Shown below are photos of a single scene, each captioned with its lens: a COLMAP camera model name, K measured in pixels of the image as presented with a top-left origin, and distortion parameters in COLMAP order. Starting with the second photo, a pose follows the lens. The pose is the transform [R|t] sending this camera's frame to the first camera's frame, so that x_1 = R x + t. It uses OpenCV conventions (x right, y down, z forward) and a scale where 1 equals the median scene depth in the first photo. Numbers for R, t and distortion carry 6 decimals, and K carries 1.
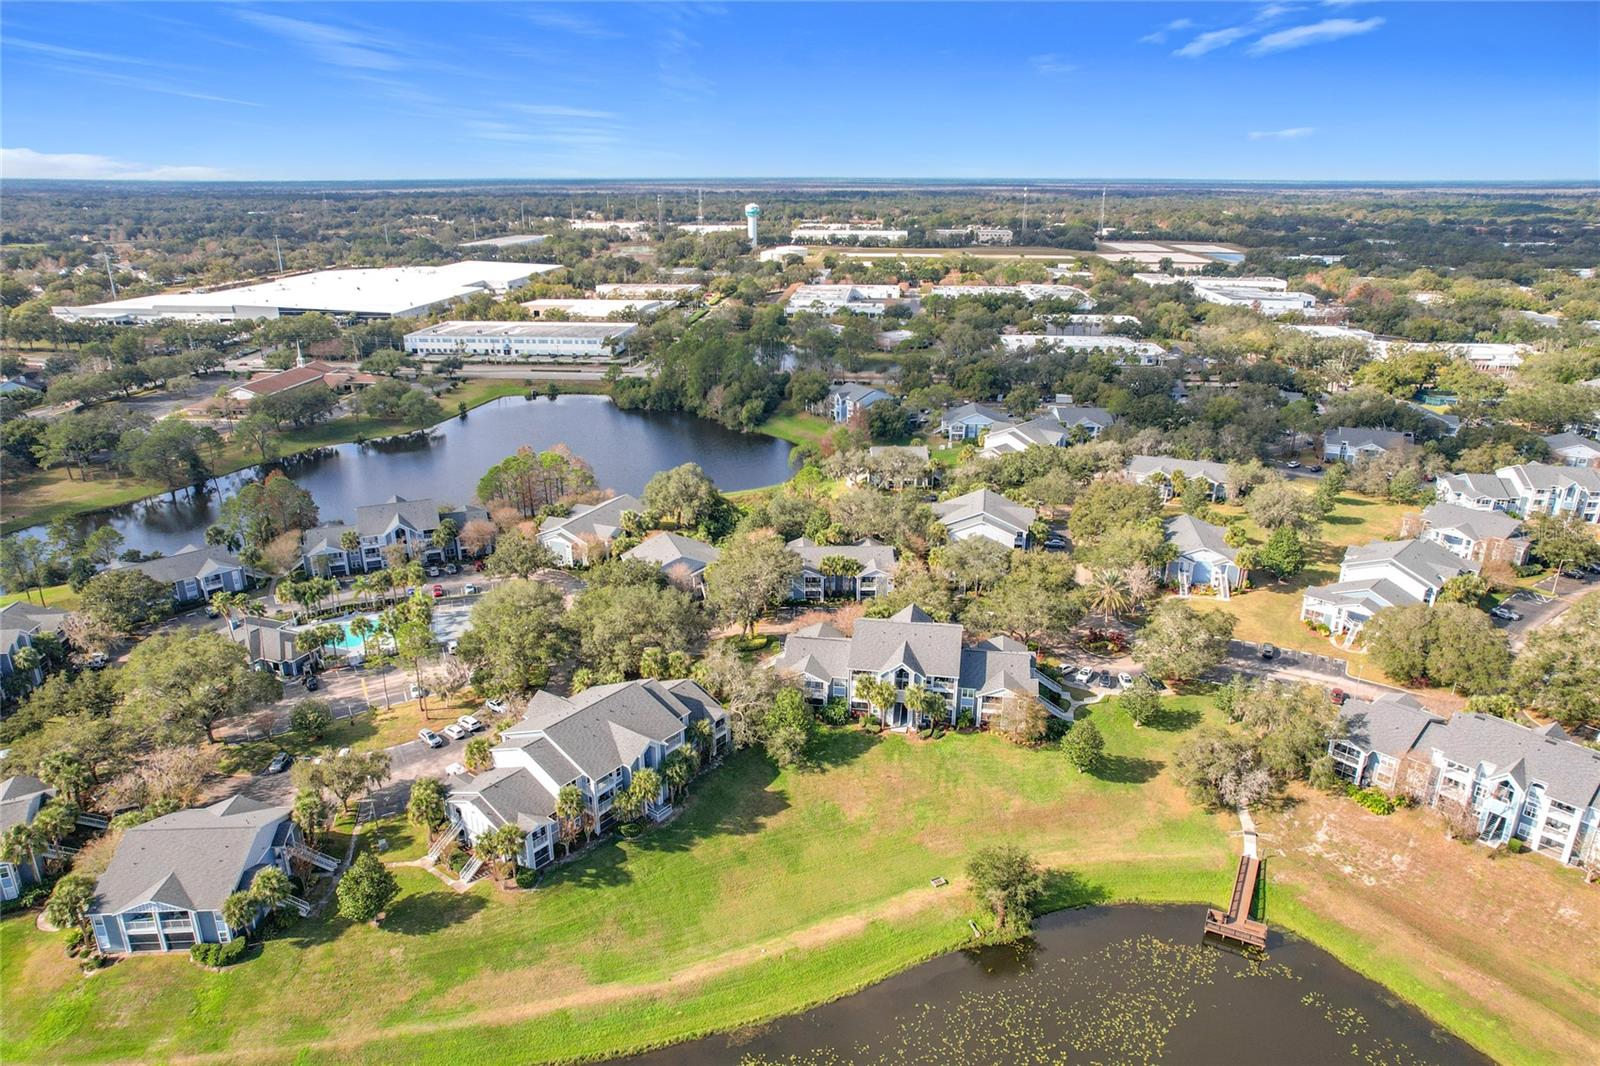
lens RADIAL K [[1022.7, 0, 806.1], [0, 1022.7, 531.7], [0, 0, 1]] dist [-0.078336, 0.070440]
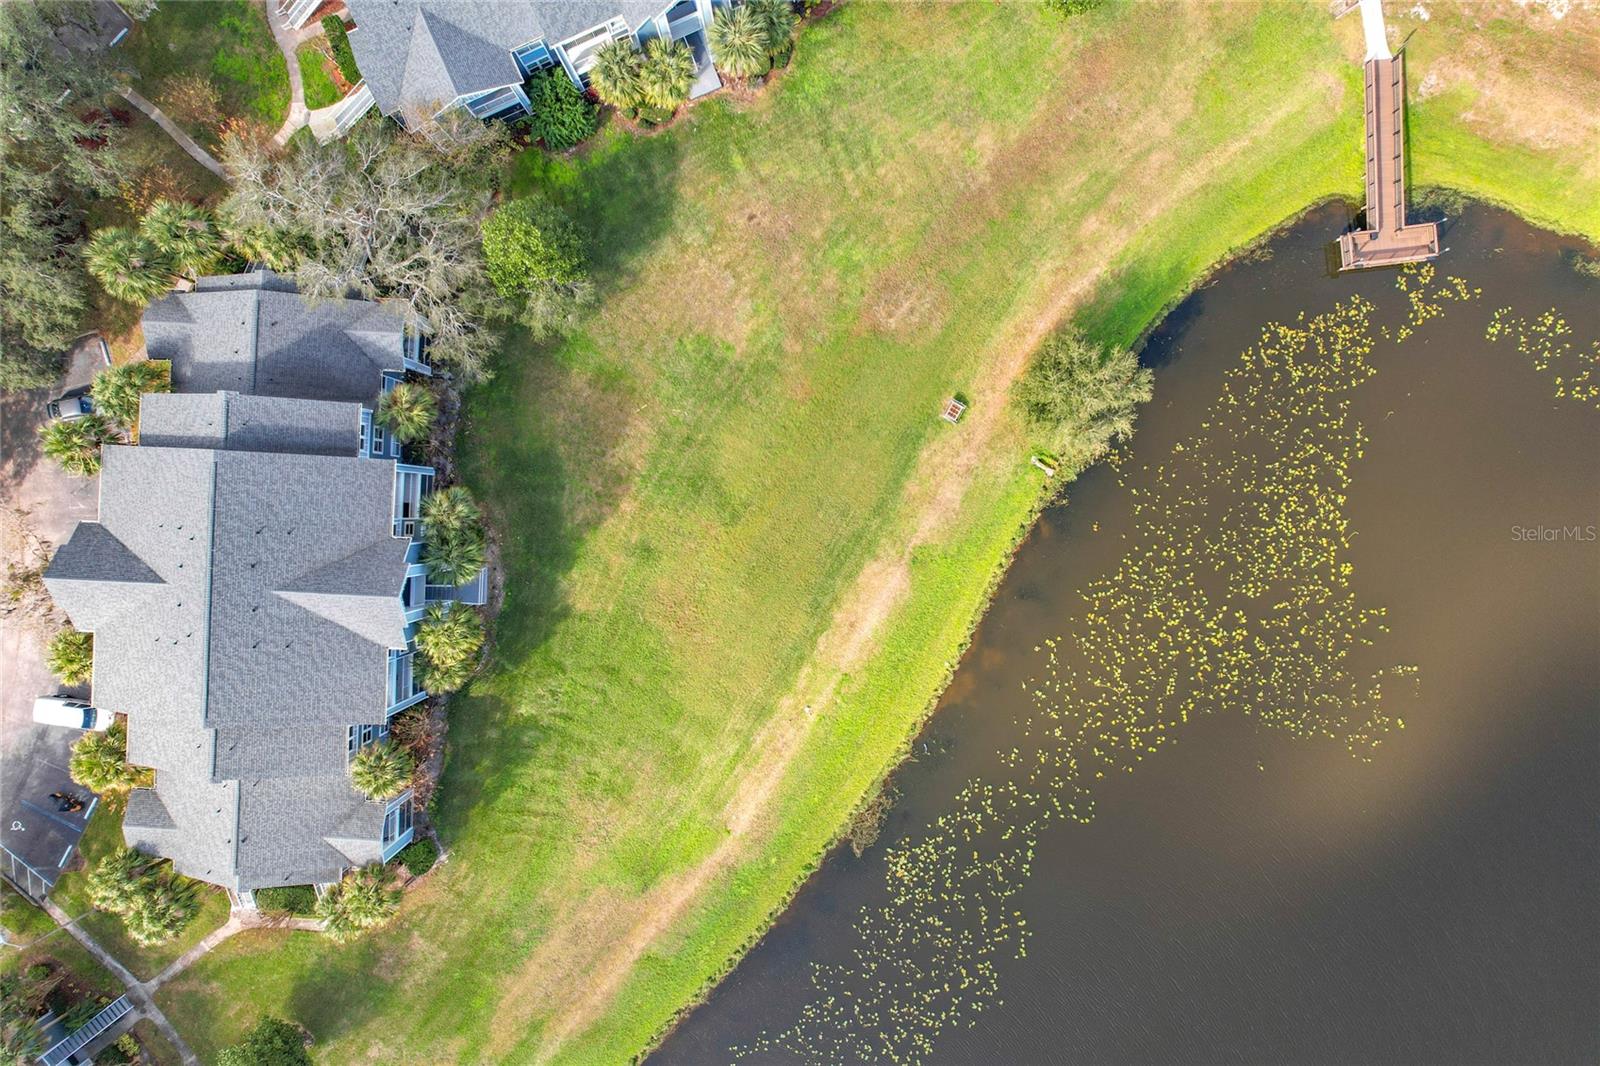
lens RADIAL K [[1022.7, 0, 806.1], [0, 1022.7, 531.7], [0, 0, 1]] dist [-0.078336, 0.070440]
pose [[0.830305, -0.557139, -0.013761, 0.029570], [0.186730, 0.254851, 0.948780, -0.237781], [-0.525095, -0.790346, 0.315639, 0.870022]]
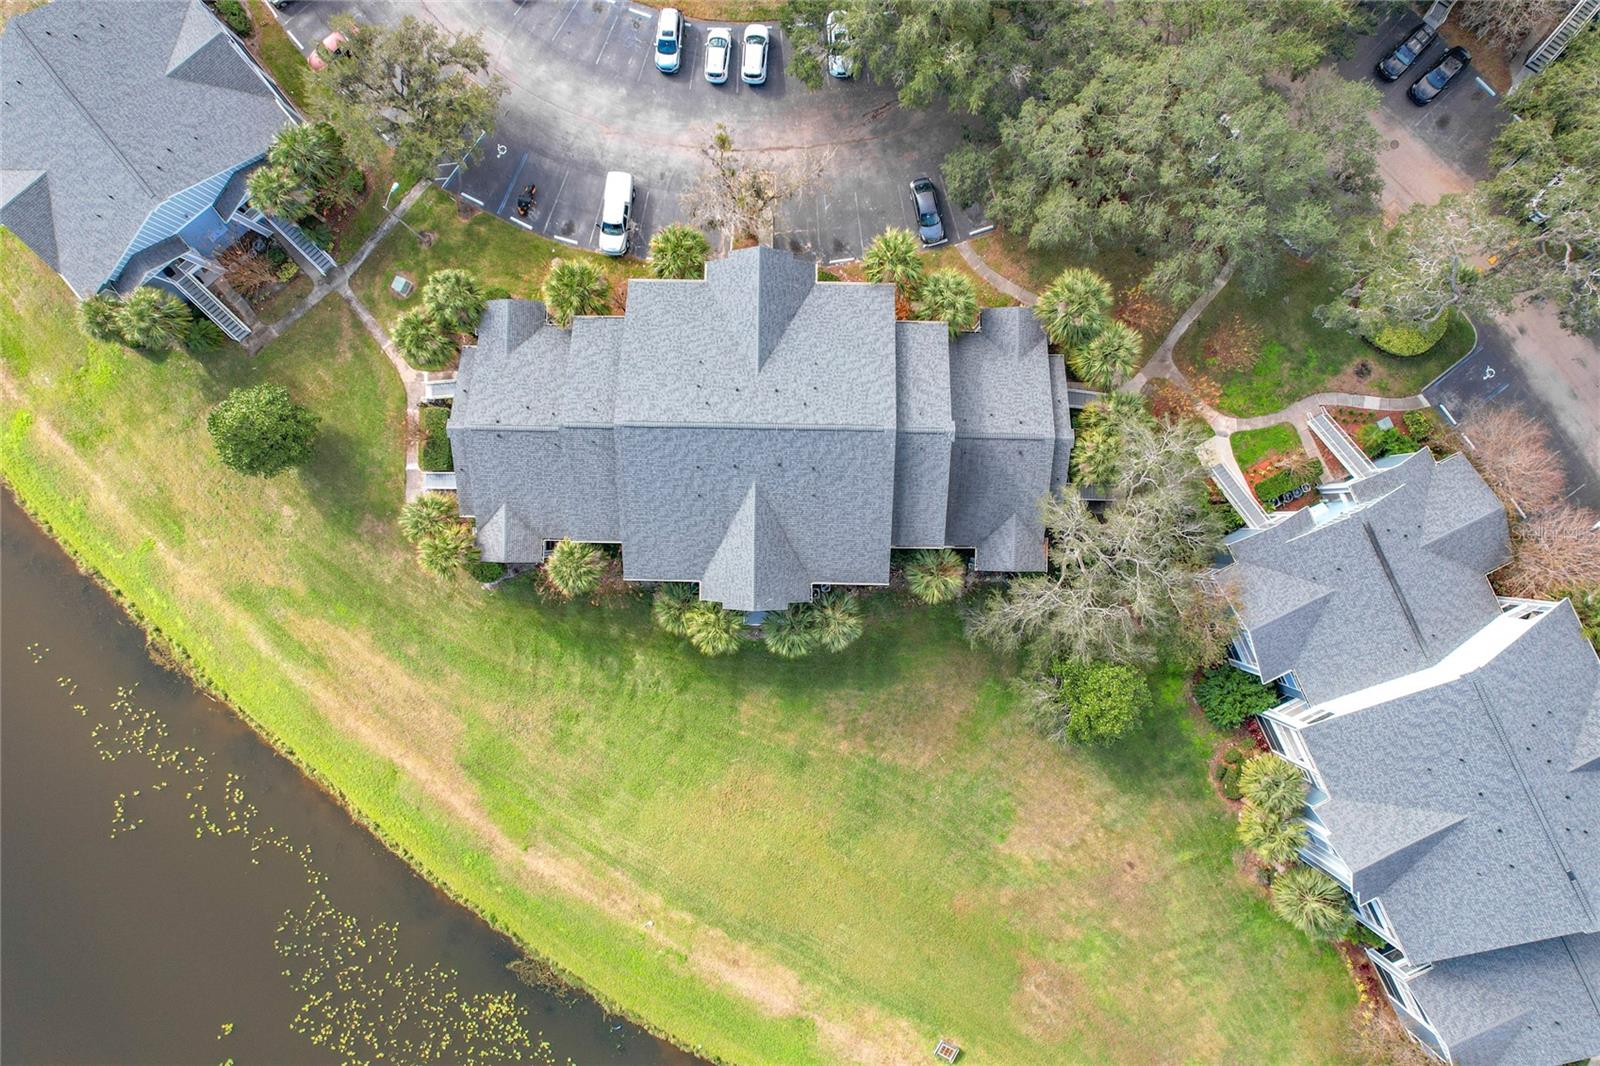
lens RADIAL K [[1022.7, 0, 806.1], [0, 1022.7, 531.7], [0, 0, 1]] dist [-0.078336, 0.070440]
pose [[0.585835, 0.810400, 0.007094, -0.193399], [-0.263082, 0.181887, 0.947473, -0.287117], [0.766541, -0.556929, 0.319757, 0.994314]]
